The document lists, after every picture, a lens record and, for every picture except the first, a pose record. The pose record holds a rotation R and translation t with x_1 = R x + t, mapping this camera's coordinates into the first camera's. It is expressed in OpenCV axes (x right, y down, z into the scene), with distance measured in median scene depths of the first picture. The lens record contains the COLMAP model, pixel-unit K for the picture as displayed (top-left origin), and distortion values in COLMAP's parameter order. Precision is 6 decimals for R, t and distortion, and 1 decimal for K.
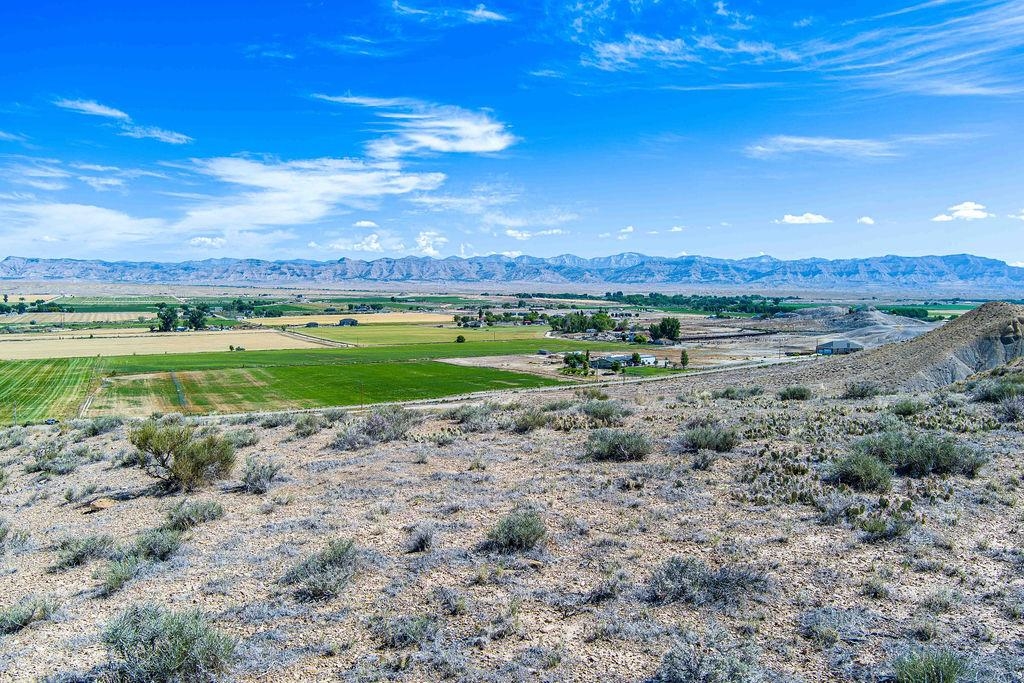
lens RADIAL K [[822.4, 0, 509.6], [0, 822.4, 337.2], [0, 0, 1]] dist [-0.077475, 0.018461]
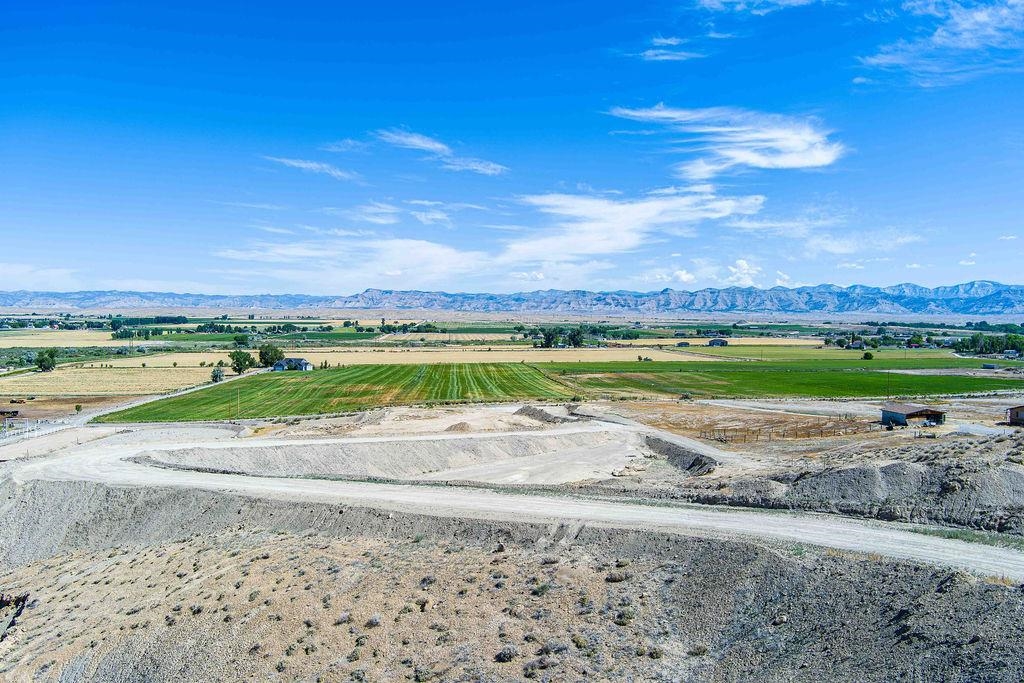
lens RADIAL K [[822.4, 0, 510.4], [0, 822.4, 342.8], [0, 0, 1]] dist [-0.077475, 0.018461]
pose [[0.927625, 0.013741, -0.373260, -0.038008], [-0.025480, 0.999323, -0.026534, 0.009114], [0.372643, 0.034125, 0.927347, -0.009343]]
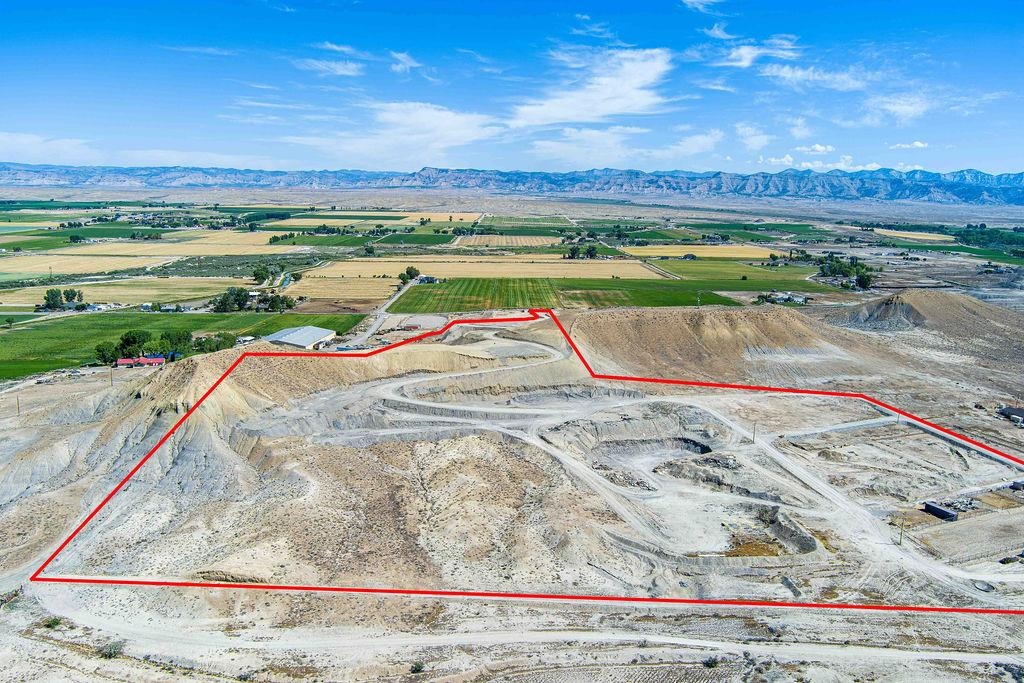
lens RADIAL K [[822.4, 0, 508.9], [0, 822.4, 341.2], [0, 0, 1]] dist [-0.077475, 0.018461]
pose [[0.900093, 0.089981, -0.426306, 0.092888], [-0.040837, 0.991558, 0.123069, -0.022154], [0.433781, -0.093365, 0.896168, -0.288062]]
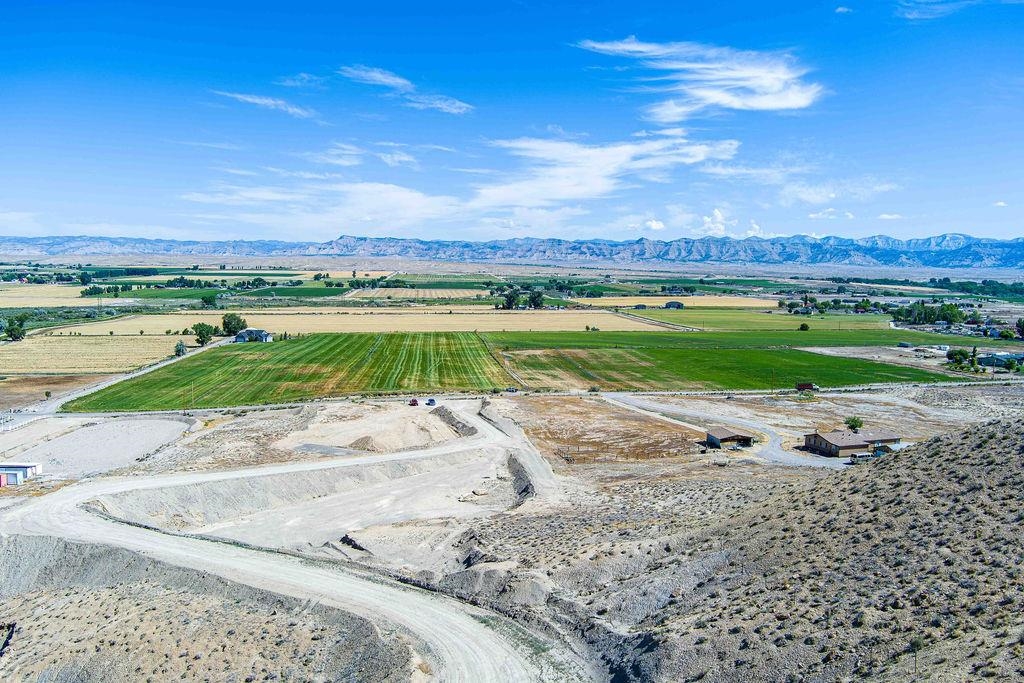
lens RADIAL K [[822.4, 0, 509.9], [0, 822.4, 342.3], [0, 0, 1]] dist [-0.077475, 0.018461]
pose [[0.937809, 0.042090, -0.344591, -0.021679], [-0.031545, 0.998848, 0.036153, -0.001470], [0.345716, -0.023034, 0.938056, -0.022618]]
